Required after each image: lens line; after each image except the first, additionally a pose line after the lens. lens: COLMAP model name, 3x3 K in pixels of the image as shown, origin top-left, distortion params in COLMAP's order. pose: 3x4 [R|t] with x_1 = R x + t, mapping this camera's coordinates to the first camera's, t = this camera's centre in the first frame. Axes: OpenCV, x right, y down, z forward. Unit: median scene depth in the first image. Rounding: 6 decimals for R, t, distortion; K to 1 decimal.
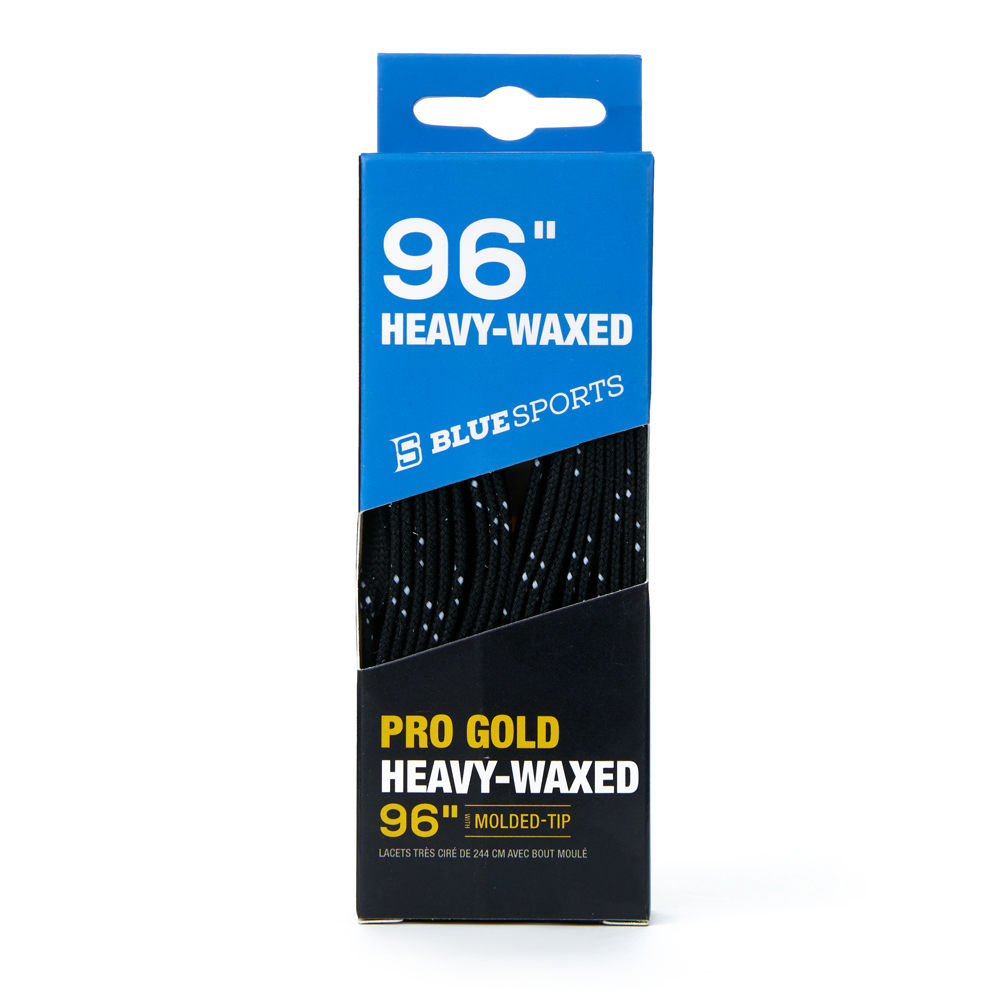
lens RADIAL K [[3846.7, 0, 500.0], [0, 3846.7, 500.0], [0, 0, 1]] dist [-0.079700, 3.062805]
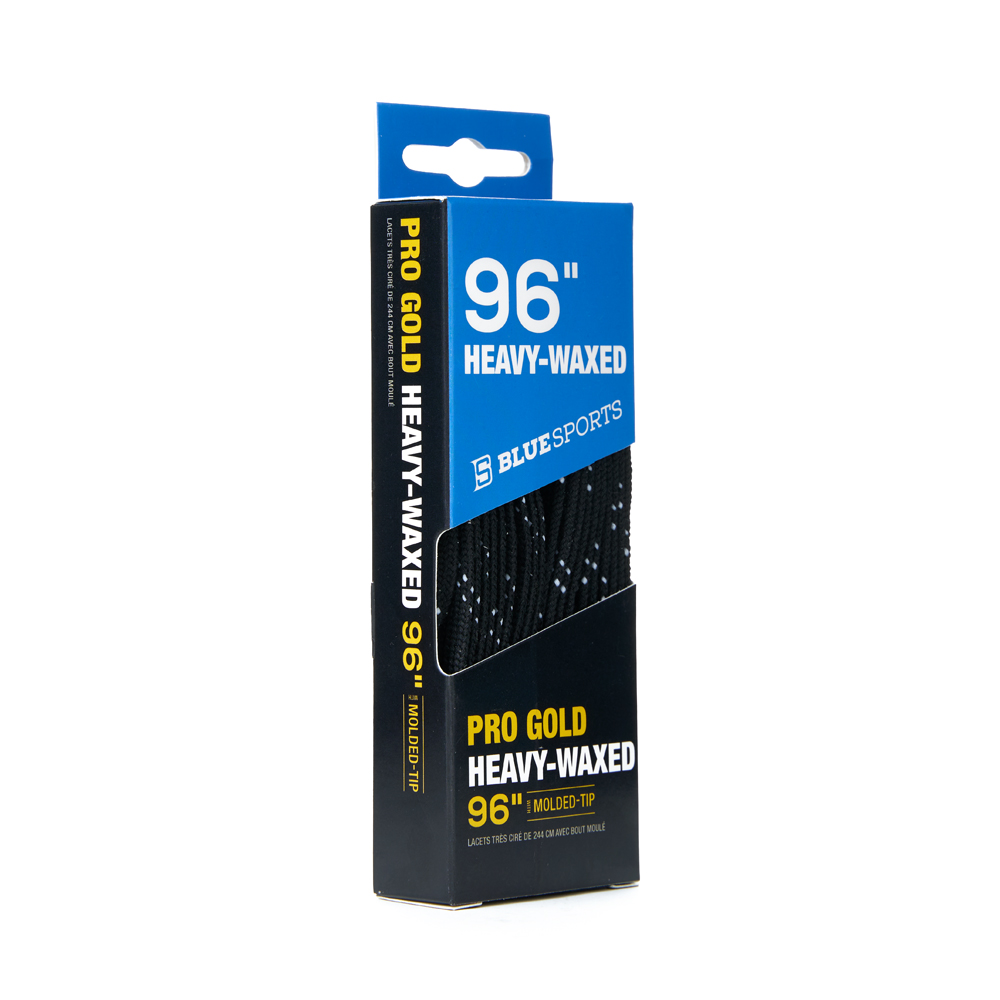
lens RADIAL K [[3846.7, 0, 500.0], [0, 3846.7, 500.0], [0, 0, 1]] dist [-0.079700, 3.062805]
pose [[0.720303, -0.027535, 0.693113, -0.774811], [0.029858, 0.999516, 0.008678, -0.013983], [-0.693017, 0.014444, 0.720777, 0.211501]]
